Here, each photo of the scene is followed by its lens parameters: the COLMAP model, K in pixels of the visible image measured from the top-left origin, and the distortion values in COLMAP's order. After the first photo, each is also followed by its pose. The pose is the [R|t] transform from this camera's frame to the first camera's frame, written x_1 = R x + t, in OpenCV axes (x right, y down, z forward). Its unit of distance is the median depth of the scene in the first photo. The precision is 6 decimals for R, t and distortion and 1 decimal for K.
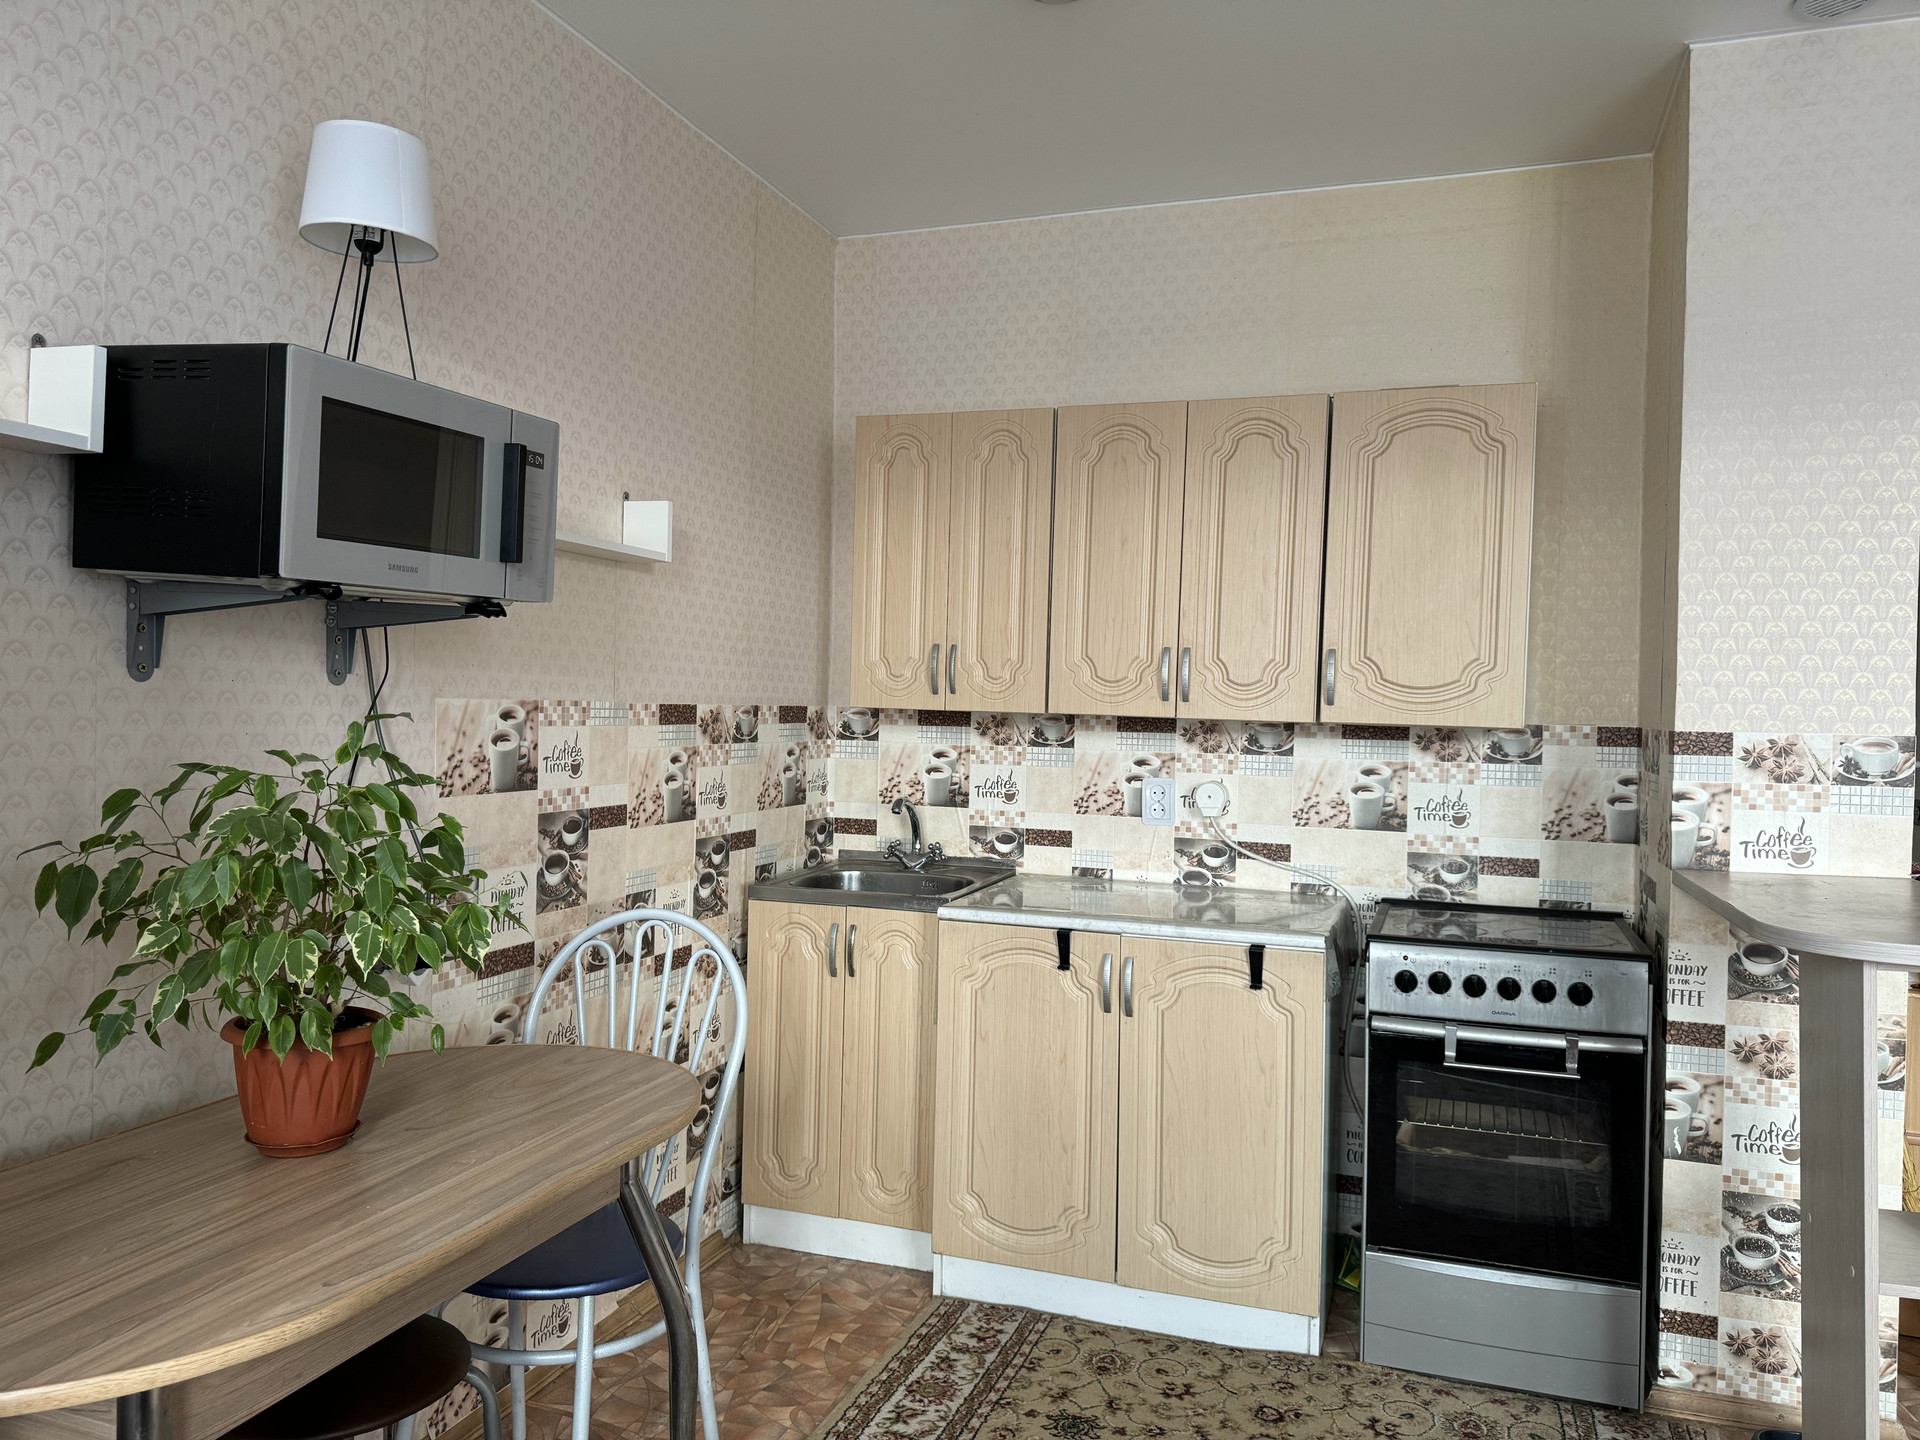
lens RADIAL K [[1345.4, 0, 973.4], [0, 1345.4, 724.3], [0, 0, 1]] dist [0.117064, -0.142724]
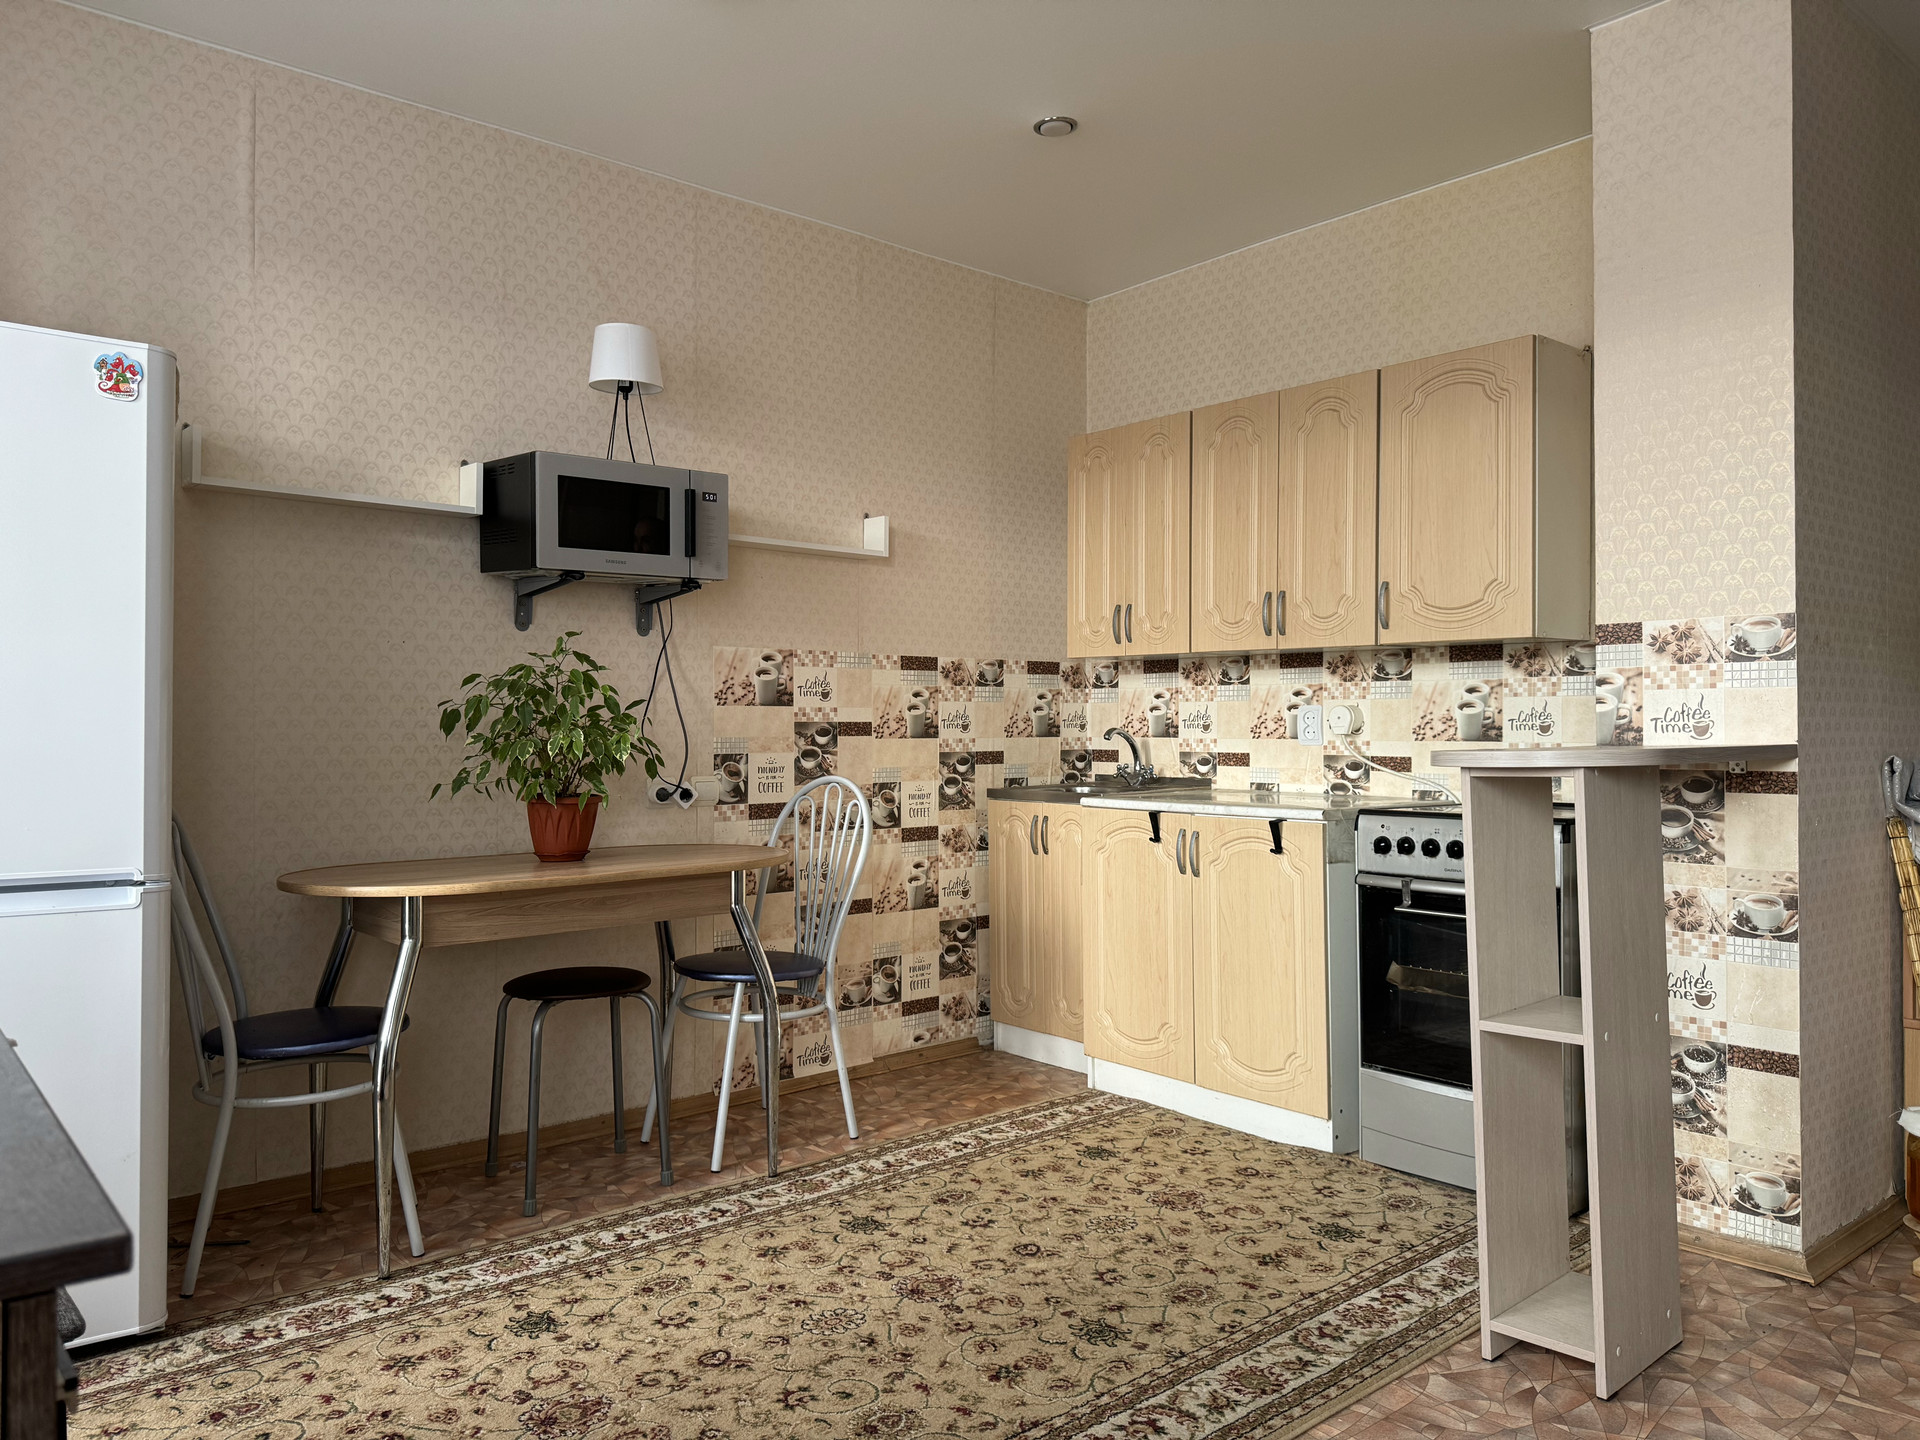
lens RADIAL K [[1343.1, 0, 965.4], [0, 1343.1, 720.3], [0, 0, 1]] dist [0.121038, -0.160038]
pose [[0.865341, -0.025234, -0.500549, 0.561419], [0.012778, 0.999518, -0.028298, 0.098688], [0.501021, 0.018091, 0.865246, -0.219167]]
